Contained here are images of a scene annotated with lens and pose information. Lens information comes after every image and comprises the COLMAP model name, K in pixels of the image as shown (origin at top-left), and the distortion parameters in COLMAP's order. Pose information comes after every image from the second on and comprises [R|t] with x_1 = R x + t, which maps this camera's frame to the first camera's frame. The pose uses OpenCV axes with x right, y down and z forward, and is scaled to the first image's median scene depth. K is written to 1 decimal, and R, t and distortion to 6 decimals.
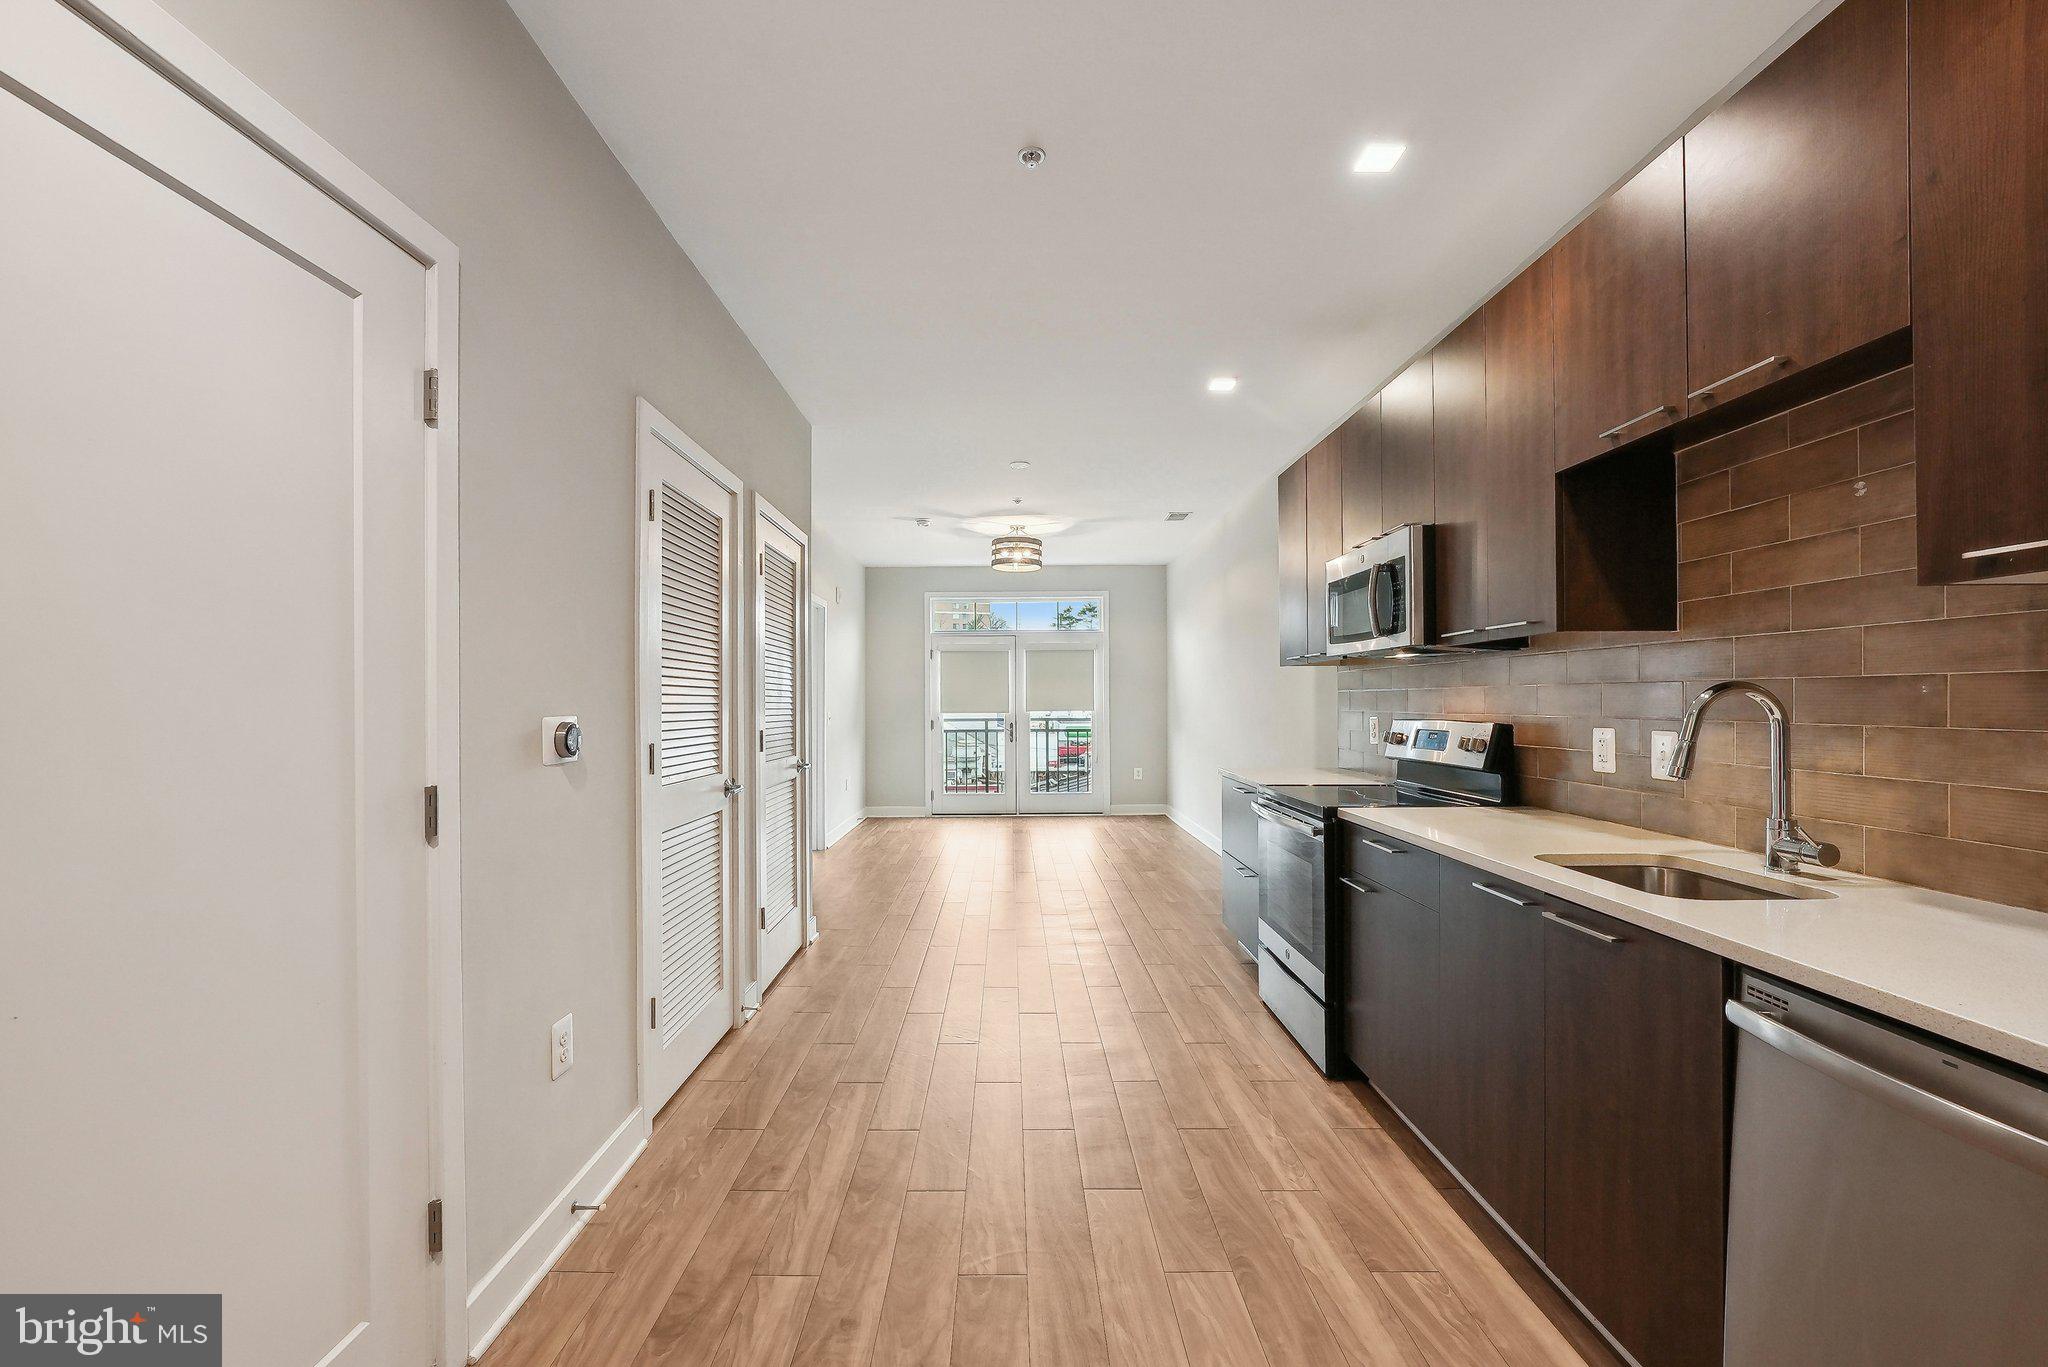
lens RADIAL K [[828.1, 0, 1009.1], [0, 828.1, 697.6], [0, 0, 1]] dist [-0.001729, 0.000142]
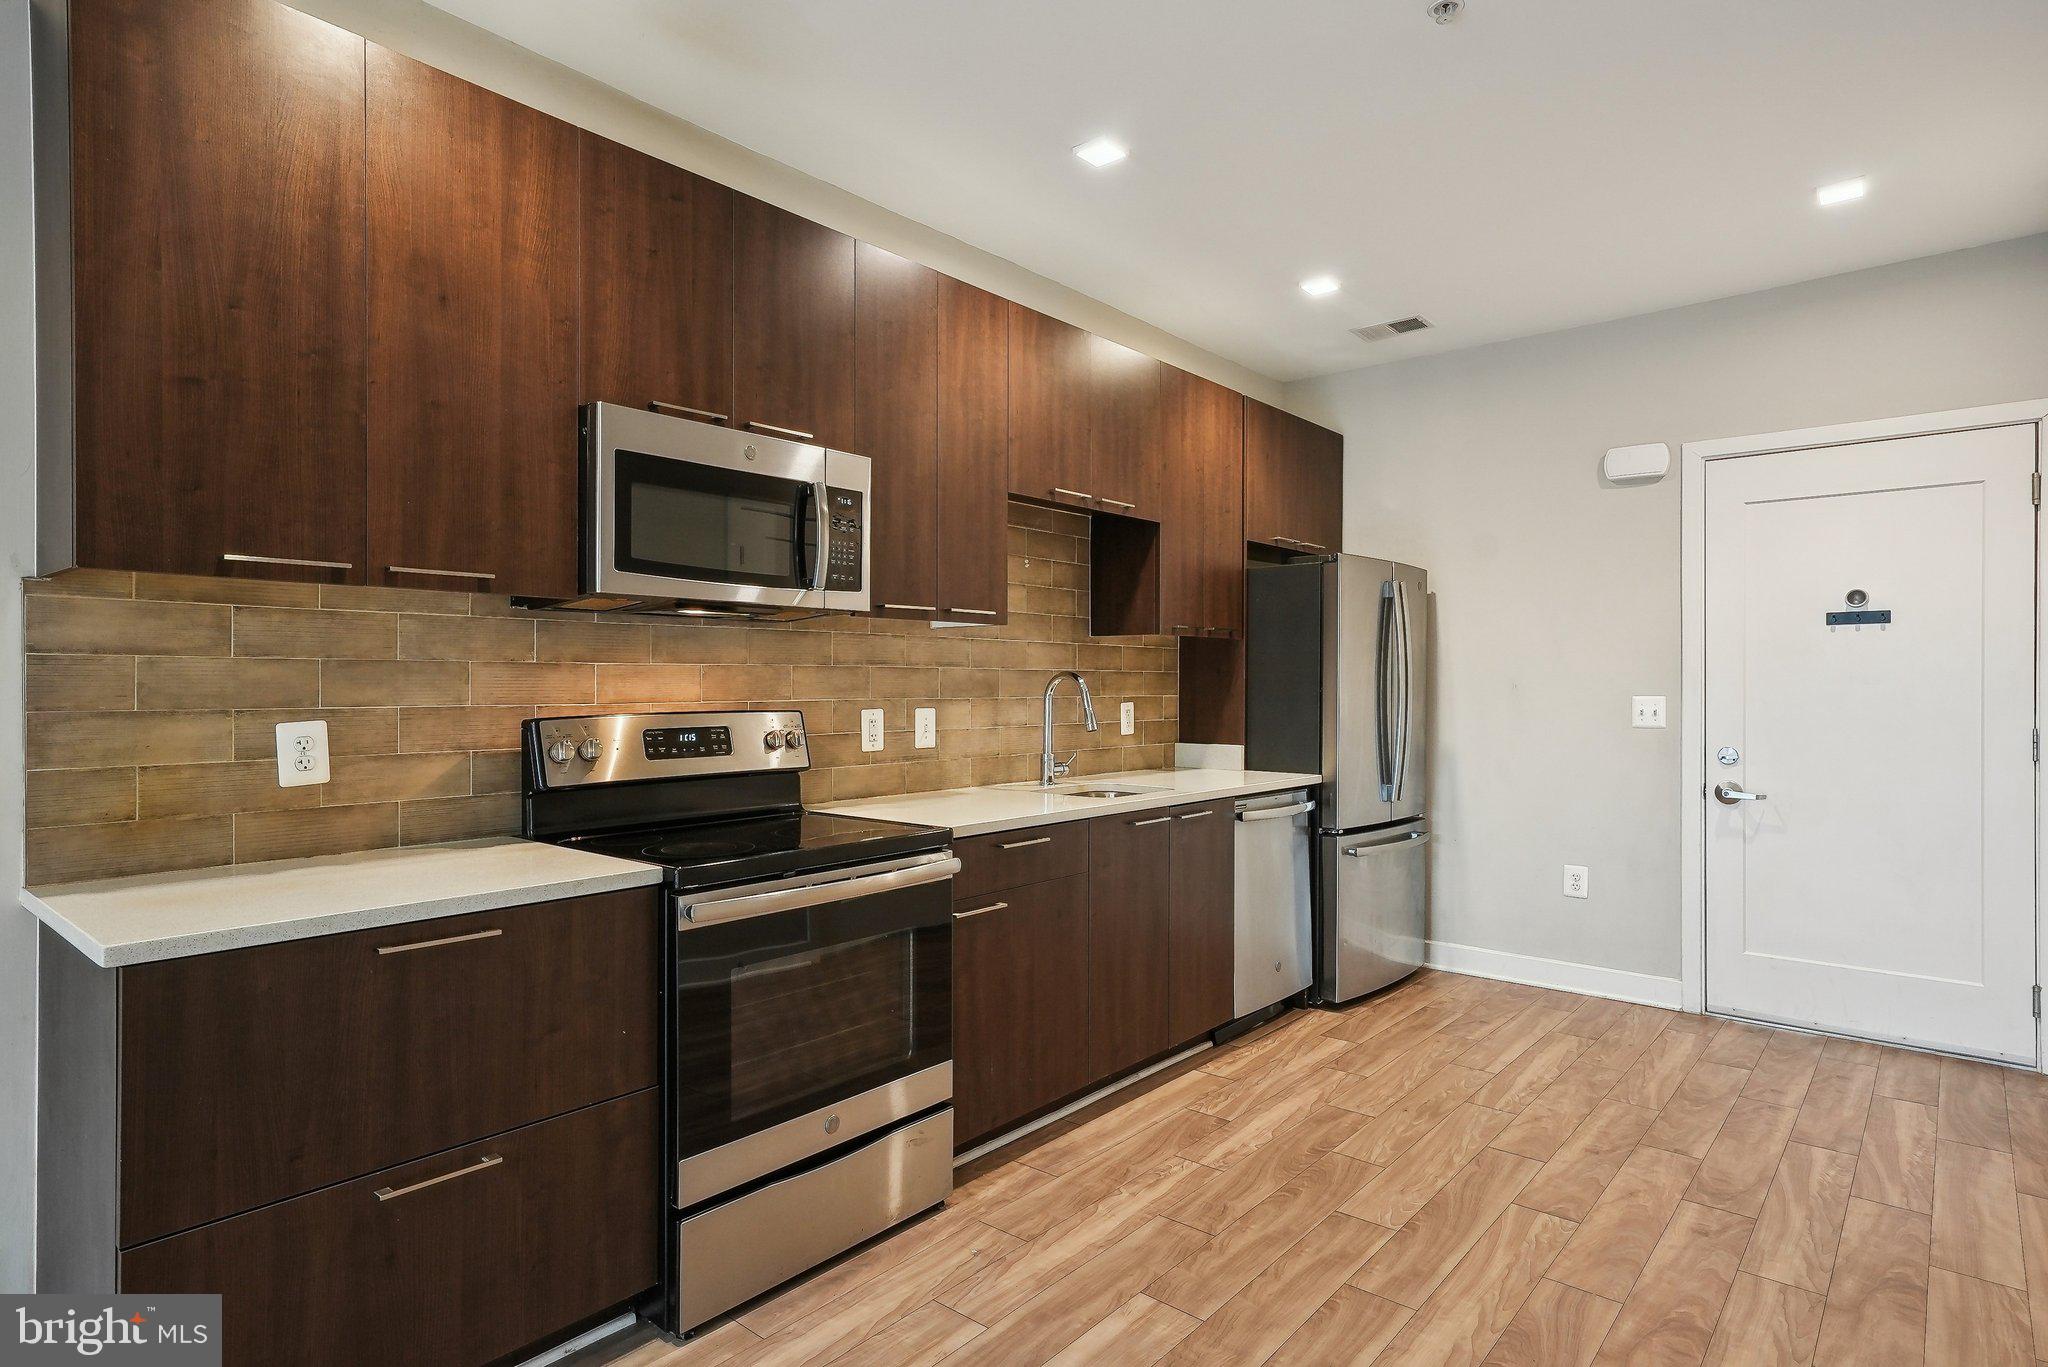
lens RADIAL K [[1095.4, 0, 1008.5], [0, 1095.4, 685.0], [0, 0, 1]] dist [0.010214, 0.001227]
pose [[-0.756429, 0.002975, 0.654069, -0.329304], [0.000692, 0.999993, -0.003749, 0.011171], [-0.654076, -0.002383, -0.756425, 1.944890]]
